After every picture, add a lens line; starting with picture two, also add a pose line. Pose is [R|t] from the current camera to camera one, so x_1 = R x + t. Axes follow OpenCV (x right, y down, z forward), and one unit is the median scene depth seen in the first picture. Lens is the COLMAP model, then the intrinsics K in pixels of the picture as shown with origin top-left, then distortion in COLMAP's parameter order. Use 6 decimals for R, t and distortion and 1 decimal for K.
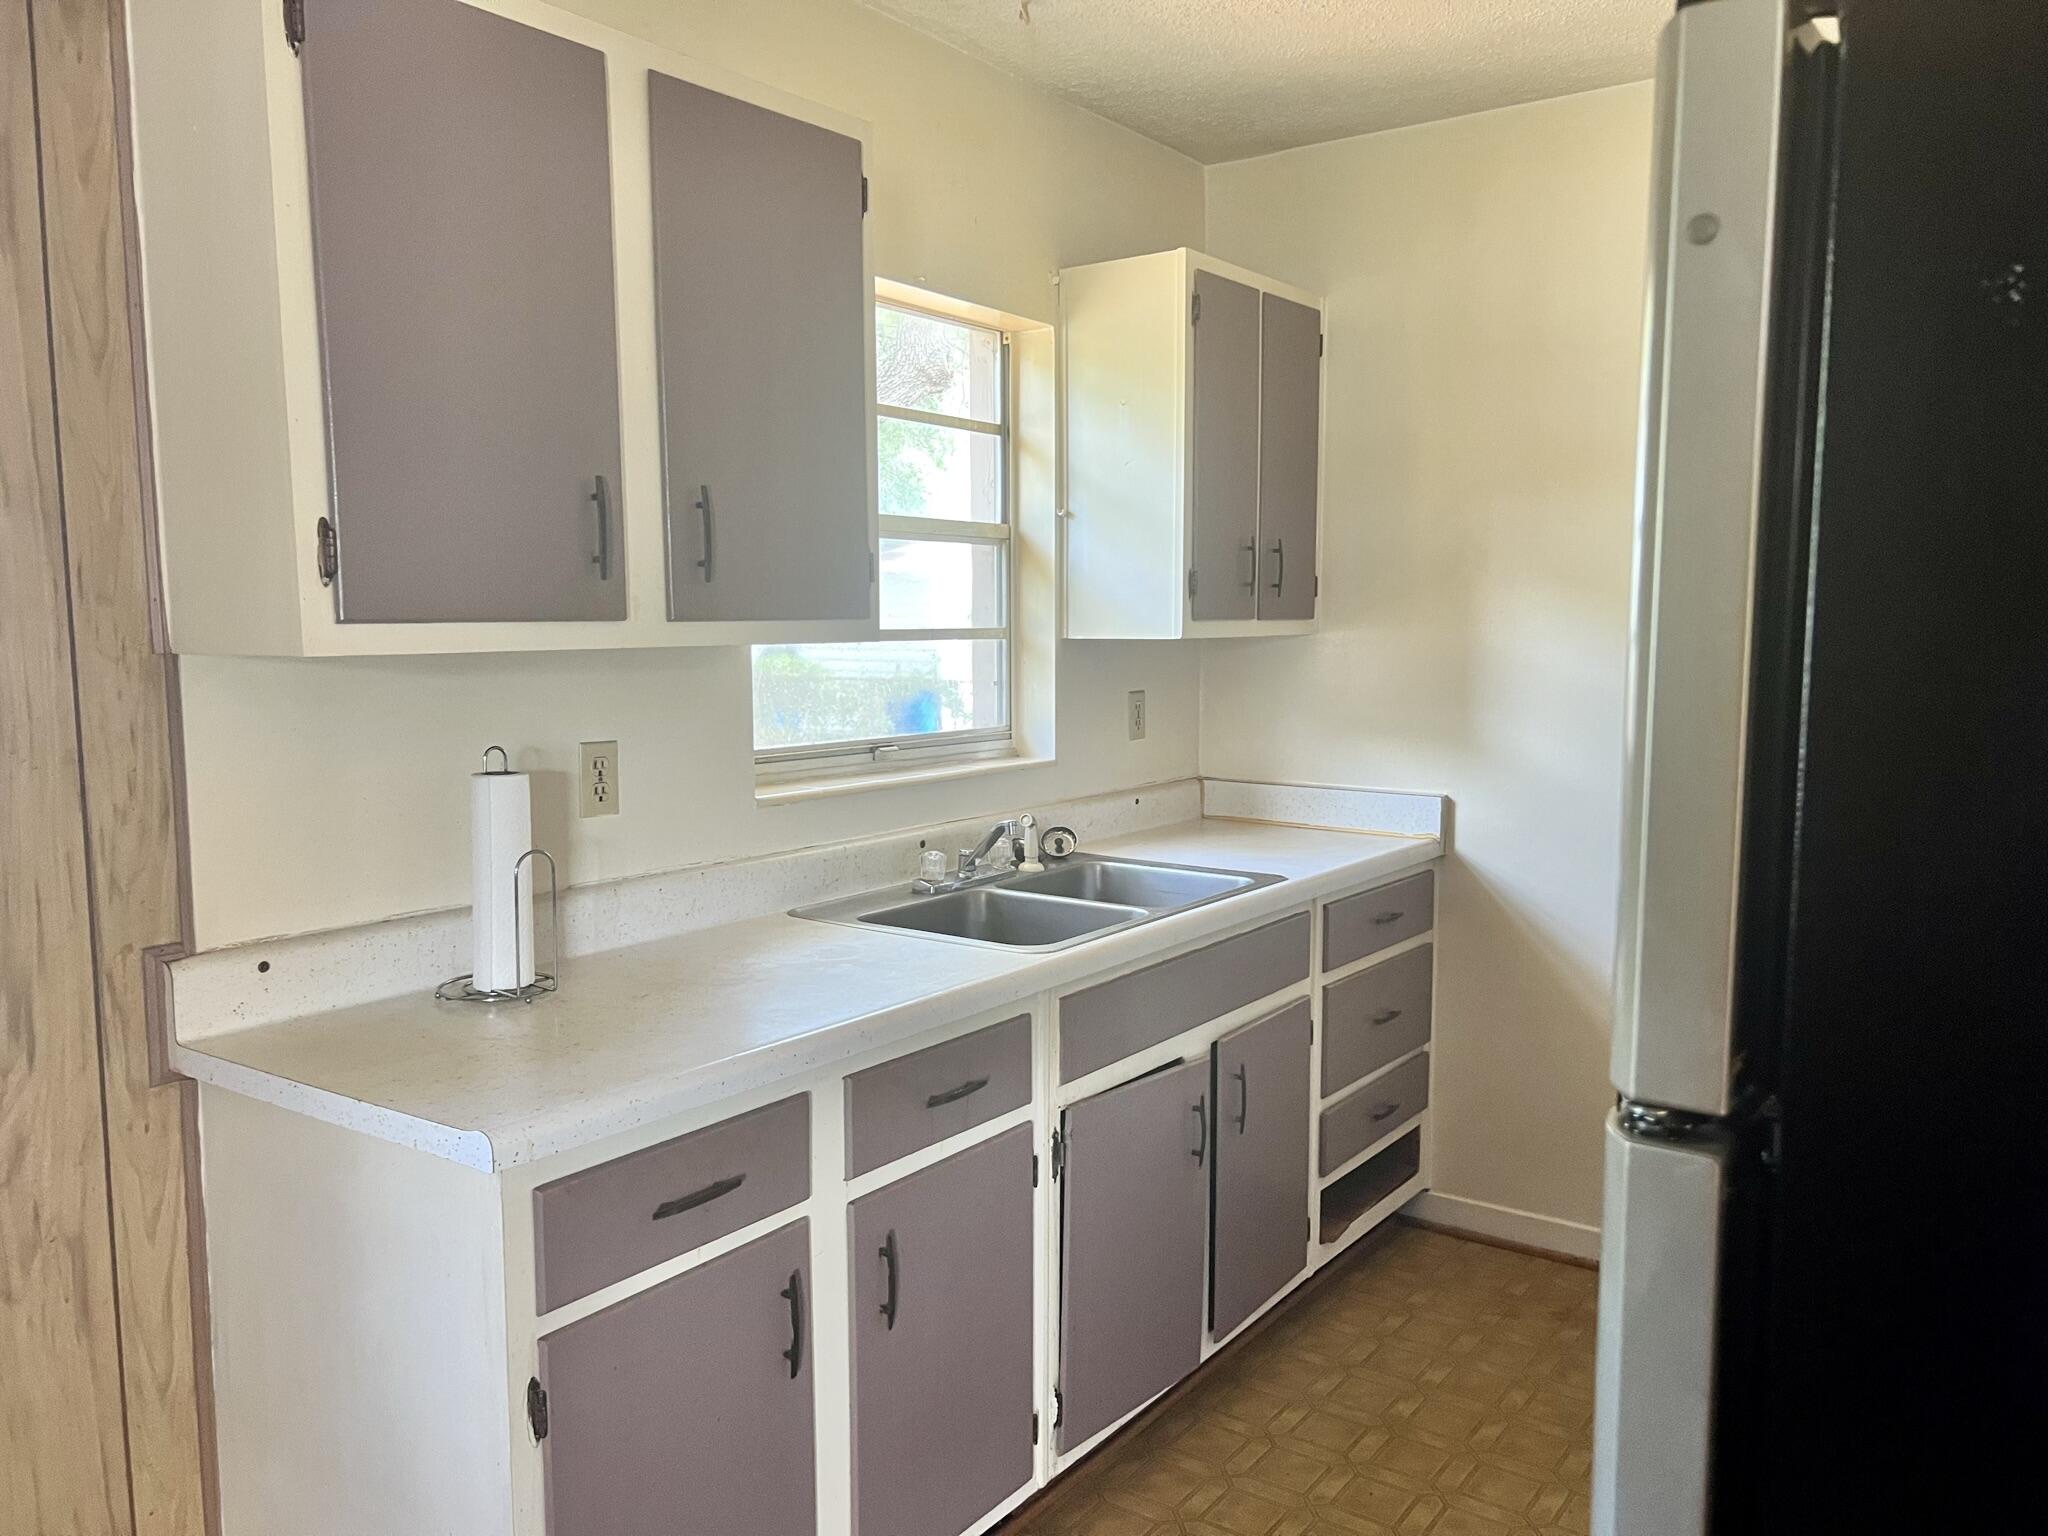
lens RADIAL K [[1578.3, 0, 1024.0], [0, 1578.3, 768.0], [0, 0, 1]] dist [0.125062, -0.187221]
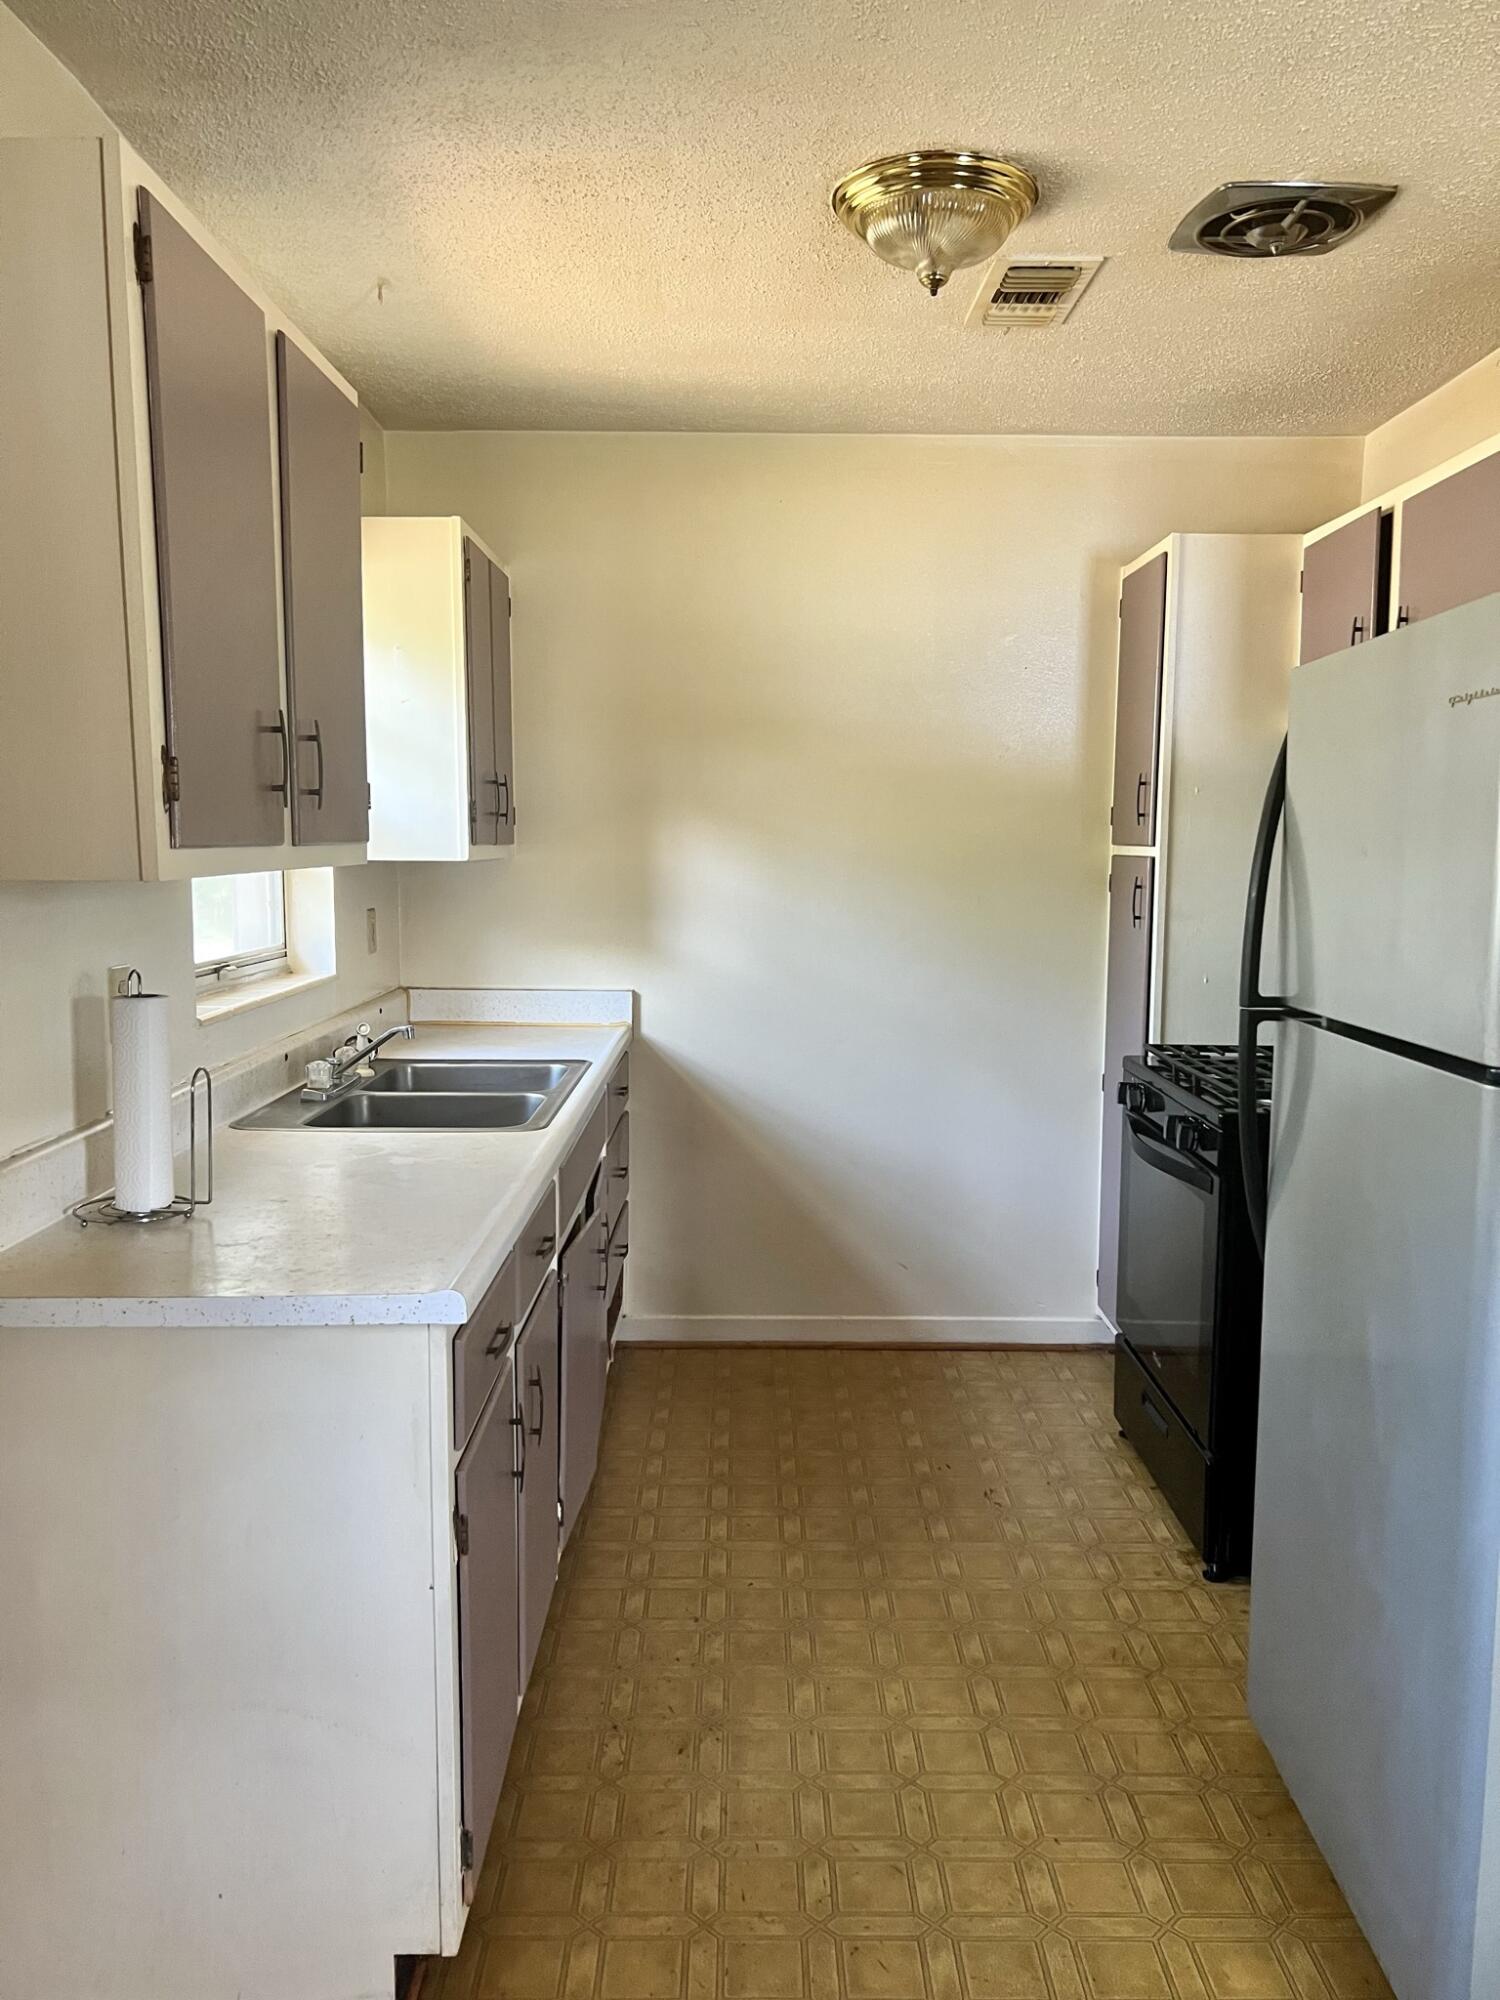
lens RADIAL K [[1541.3, 0, 750.0], [0, 1541.3, 1000.0], [0, 0, 1]] dist [0.125062, -0.187221]
pose [[0.819962, -0.059268, 0.569342, -0.371473], [0.055323, 0.998174, 0.024233, 0.002068], [-0.569739, 0.011627, 0.821744, -0.023281]]
